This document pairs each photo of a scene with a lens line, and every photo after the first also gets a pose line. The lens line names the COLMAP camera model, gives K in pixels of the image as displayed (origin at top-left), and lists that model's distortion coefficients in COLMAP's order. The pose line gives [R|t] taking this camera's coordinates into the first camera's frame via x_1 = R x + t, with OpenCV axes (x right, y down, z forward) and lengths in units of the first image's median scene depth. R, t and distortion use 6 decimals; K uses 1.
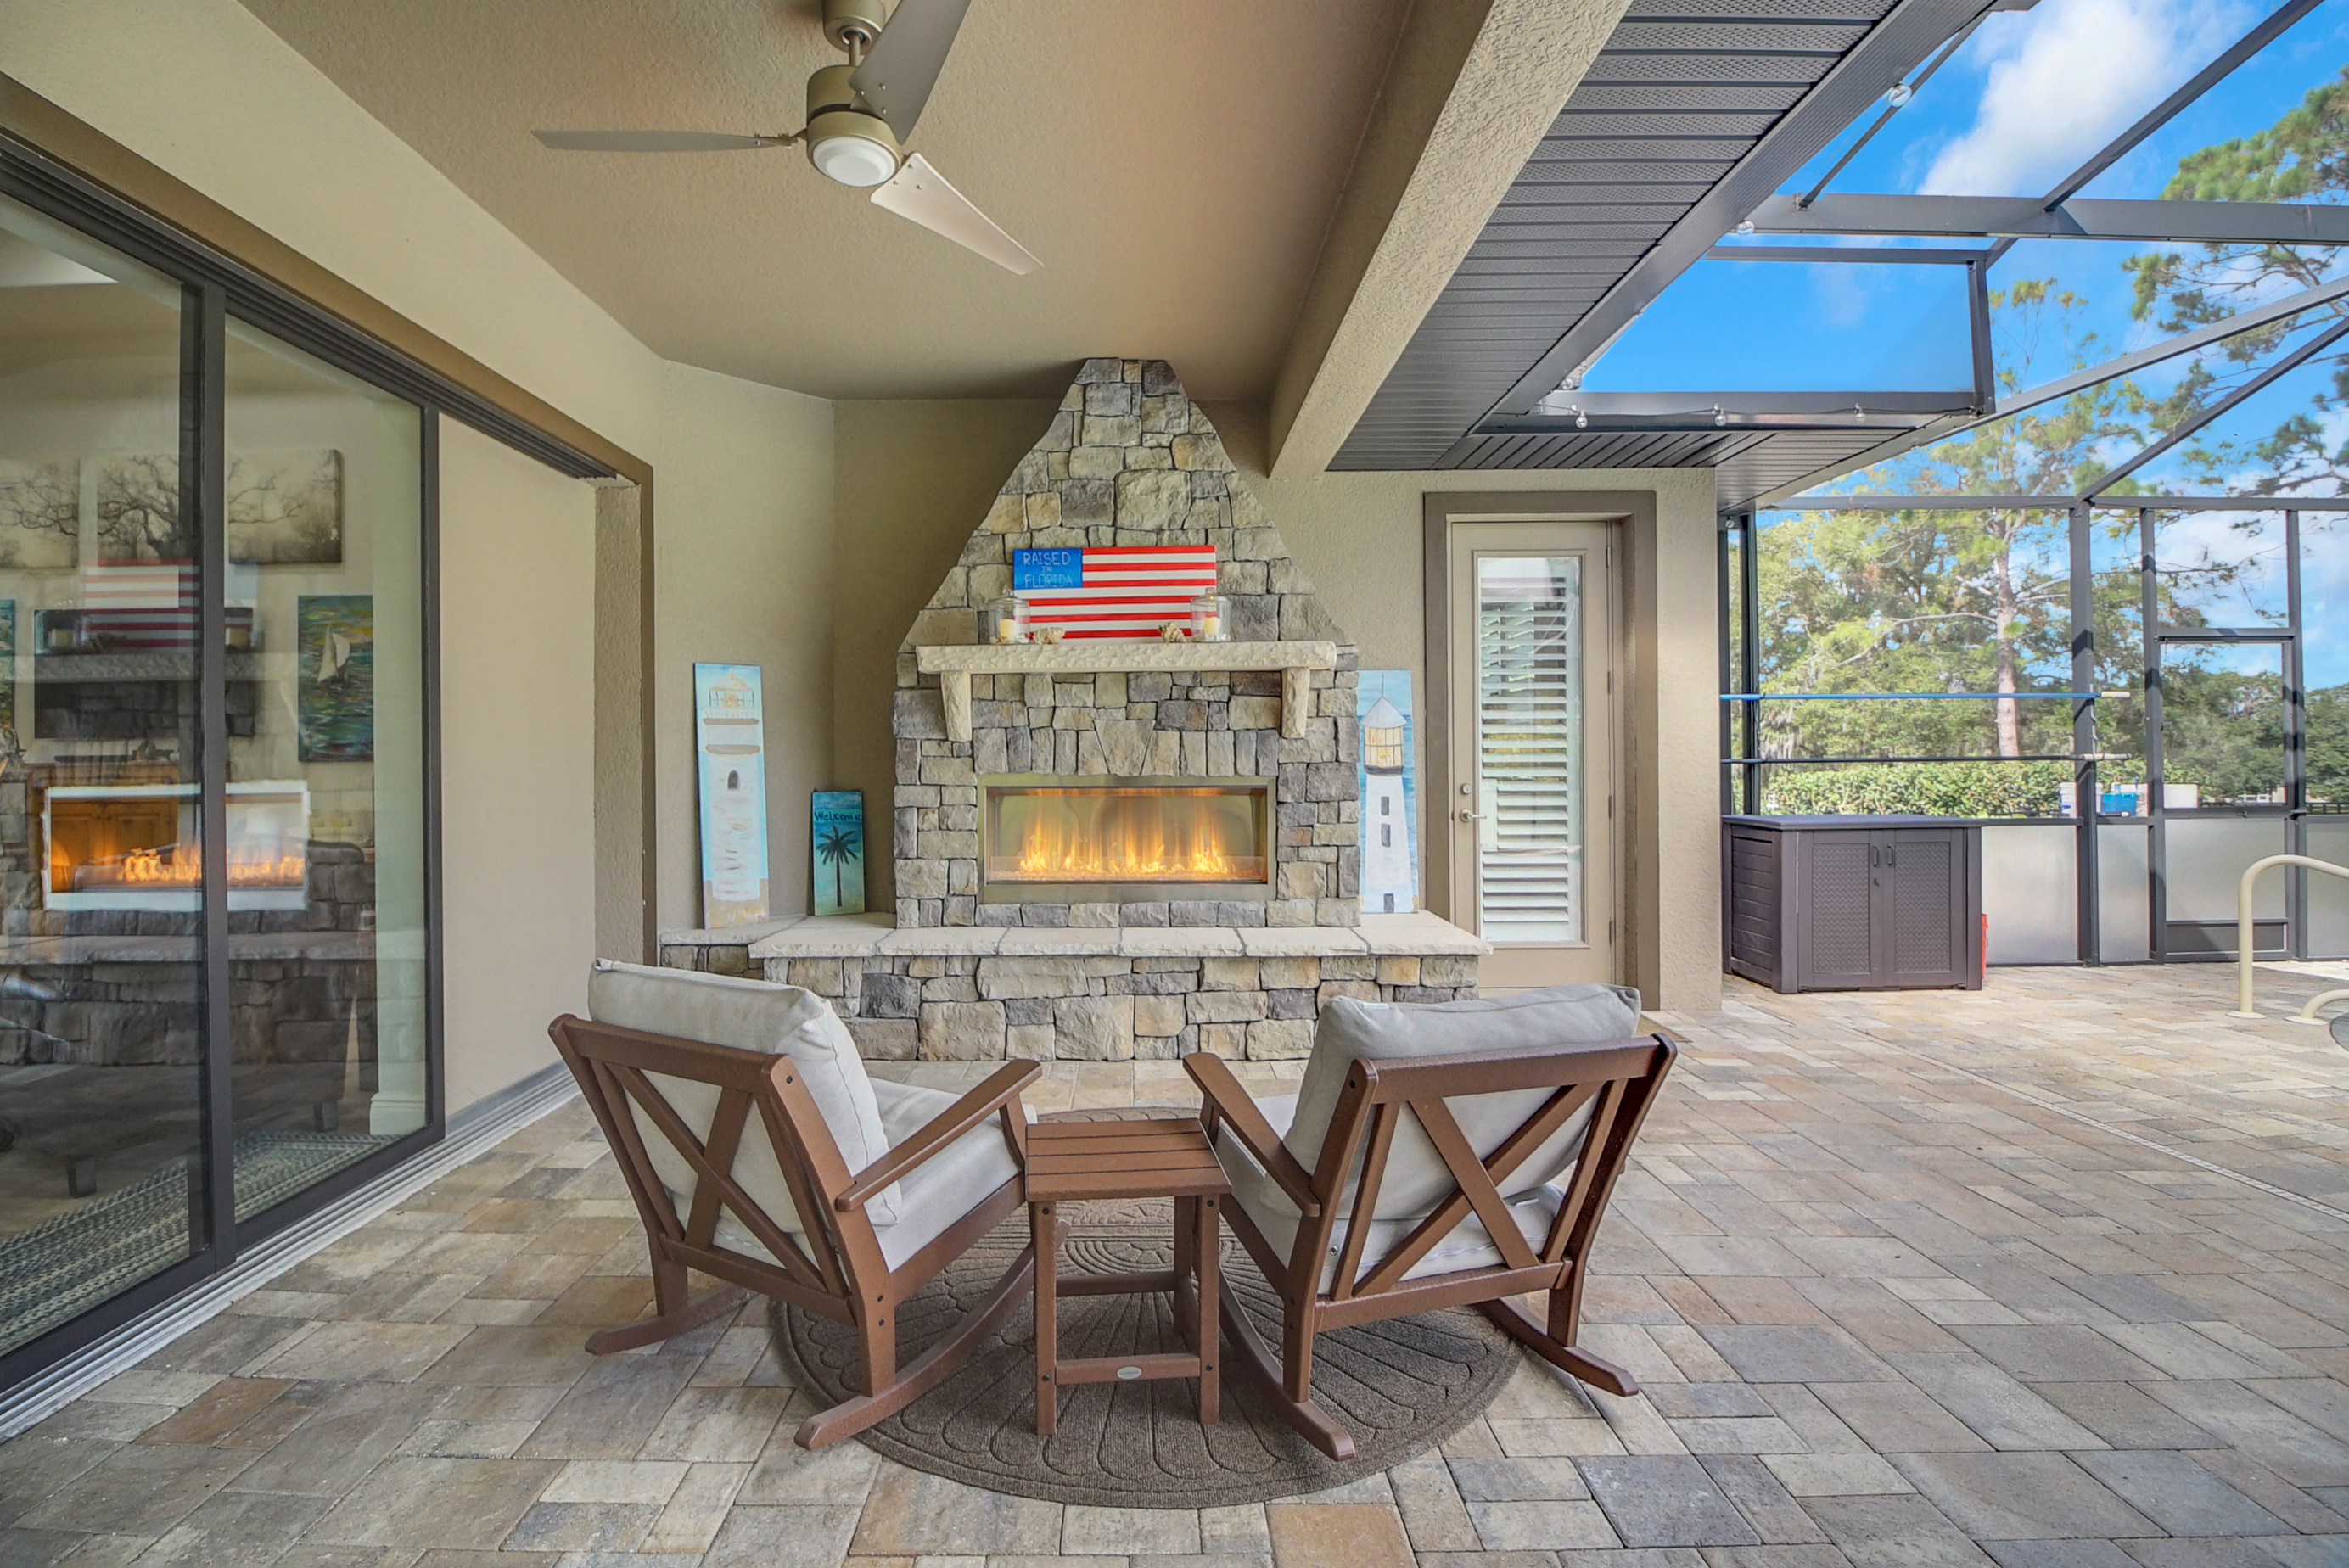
lens RADIAL K [[1071.0, 0, 1134.0], [0, 1071.0, 764.4], [0, 0, 1]] dist [-0.002821, -0.011373]
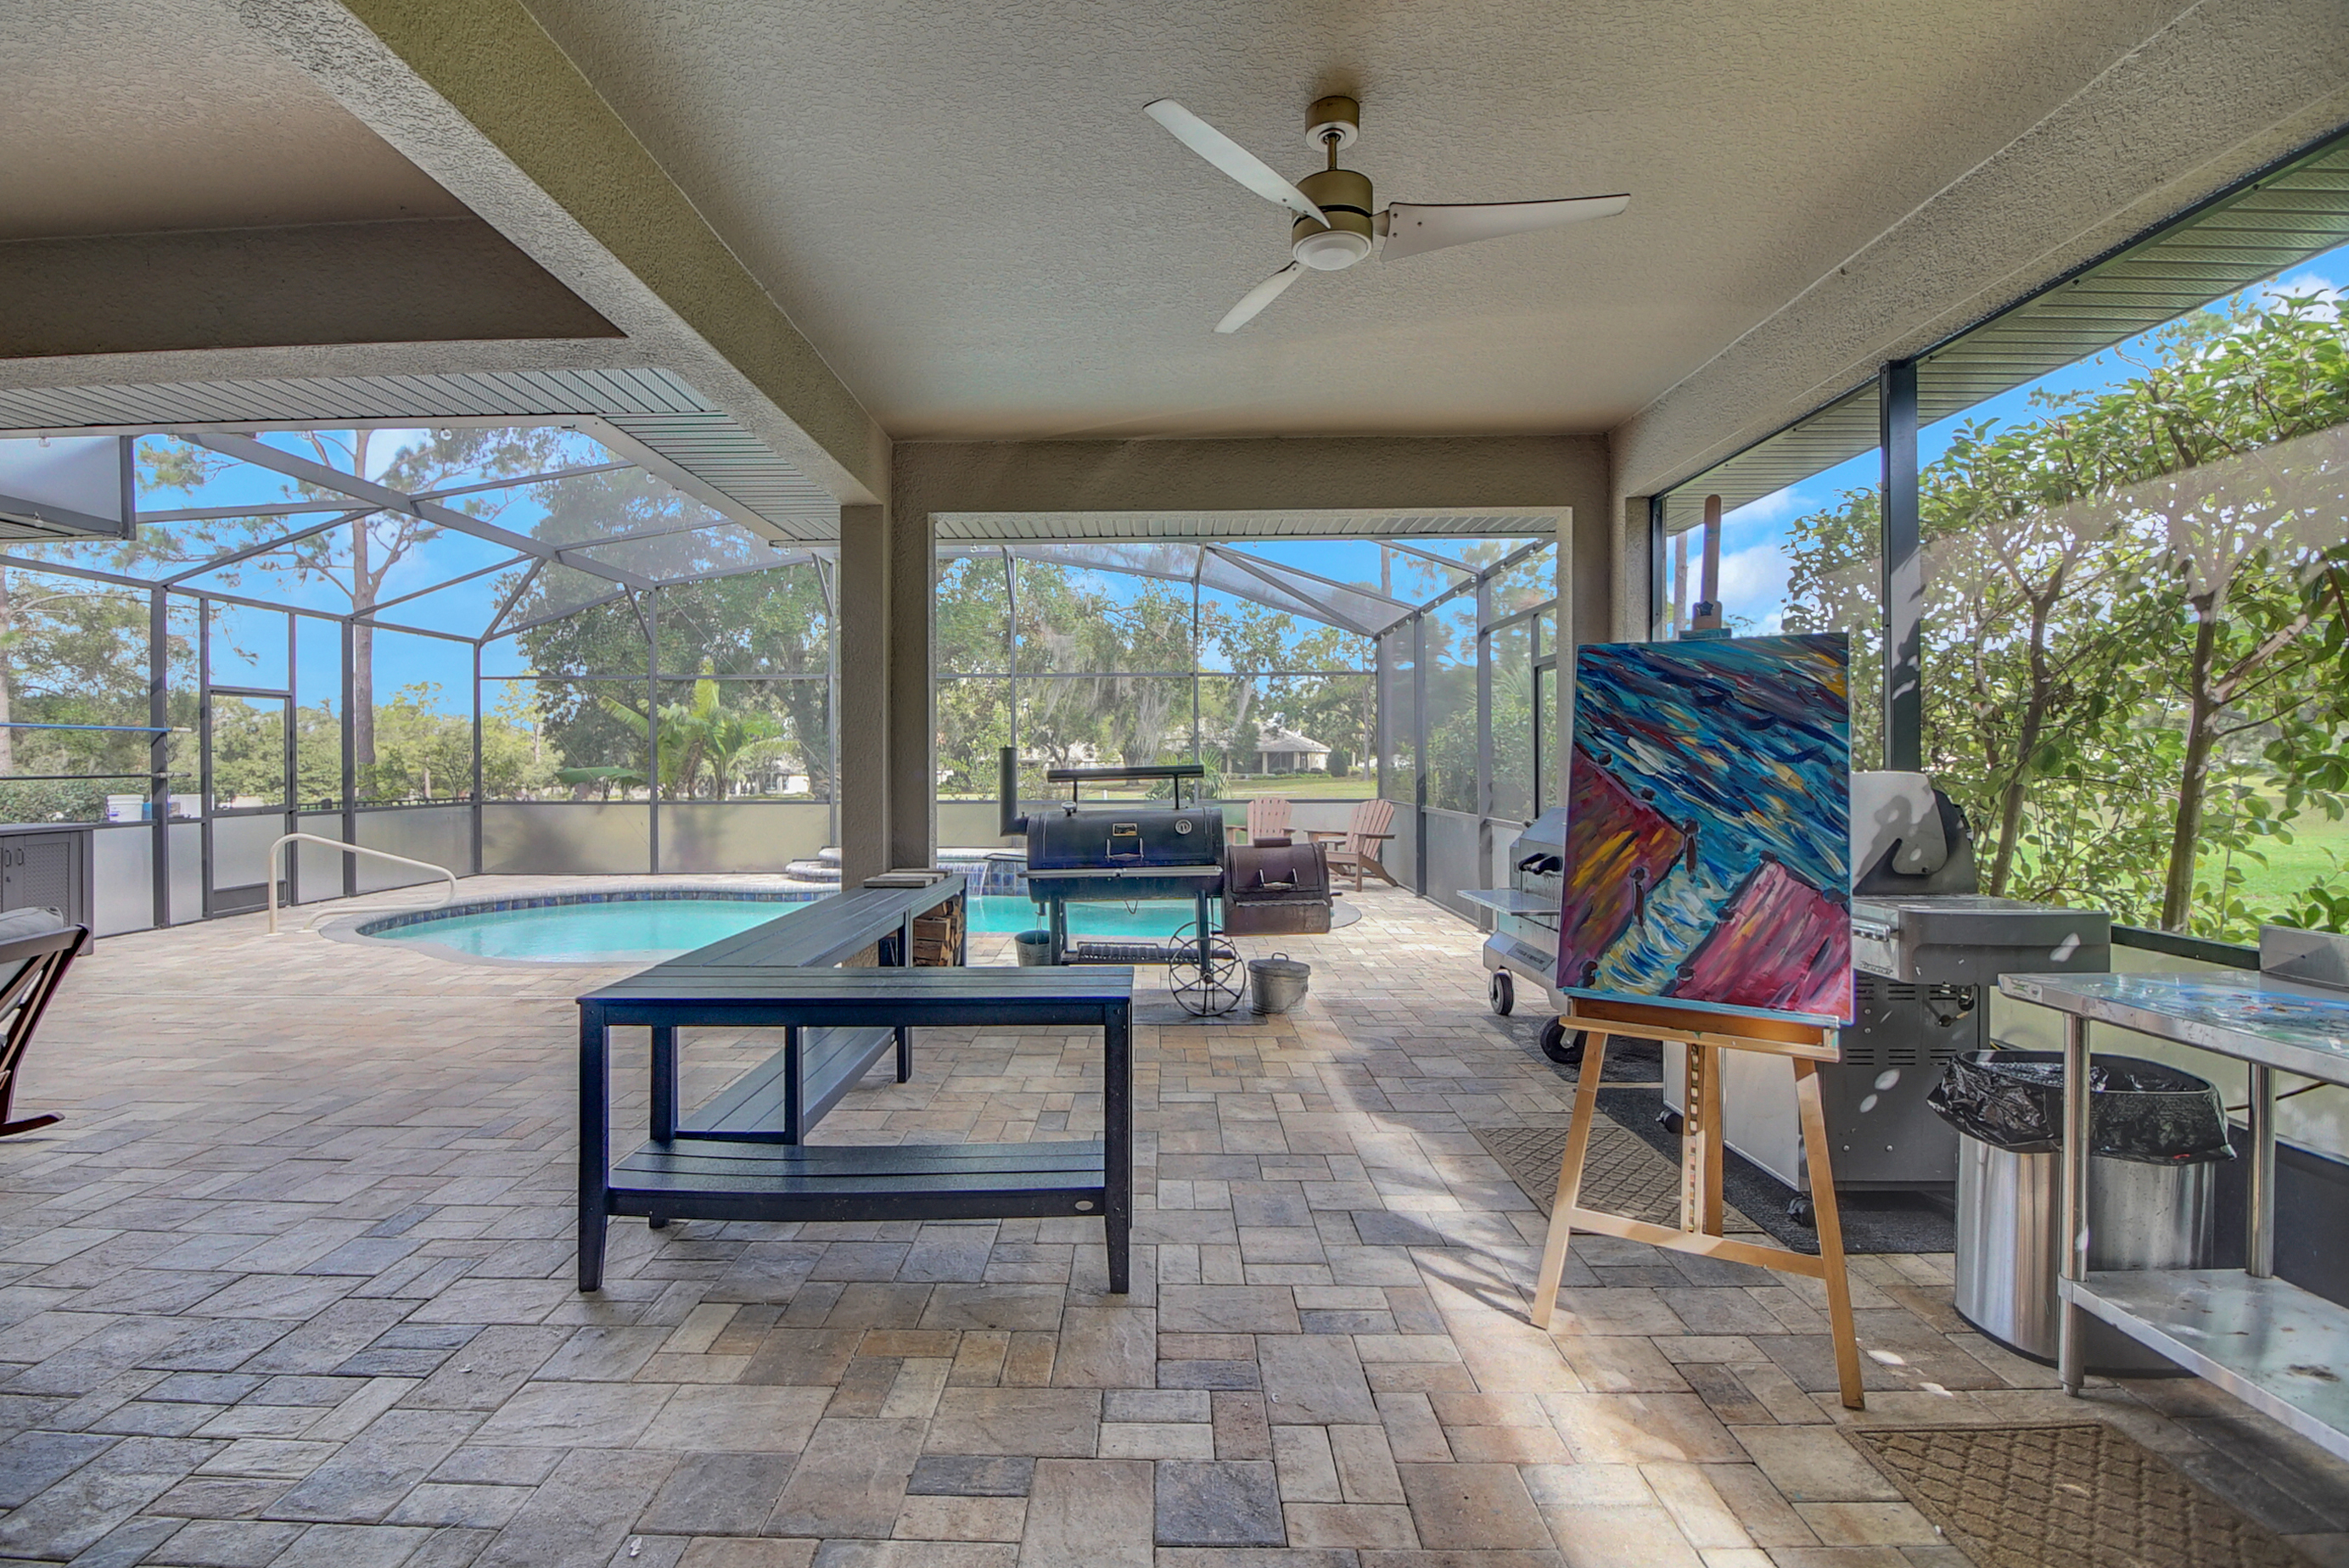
lens RADIAL K [[1071.0, 0, 1188.2], [0, 1071.0, 771.1], [0, 0, 1]] dist [-0.002821, -0.011373]
pose [[0.008179, -0.001043, 0.999966, -0.578076], [0.006020, 0.999981, 0.000994, -0.010209], [-0.999948, 0.006012, 0.008186, -0.434048]]
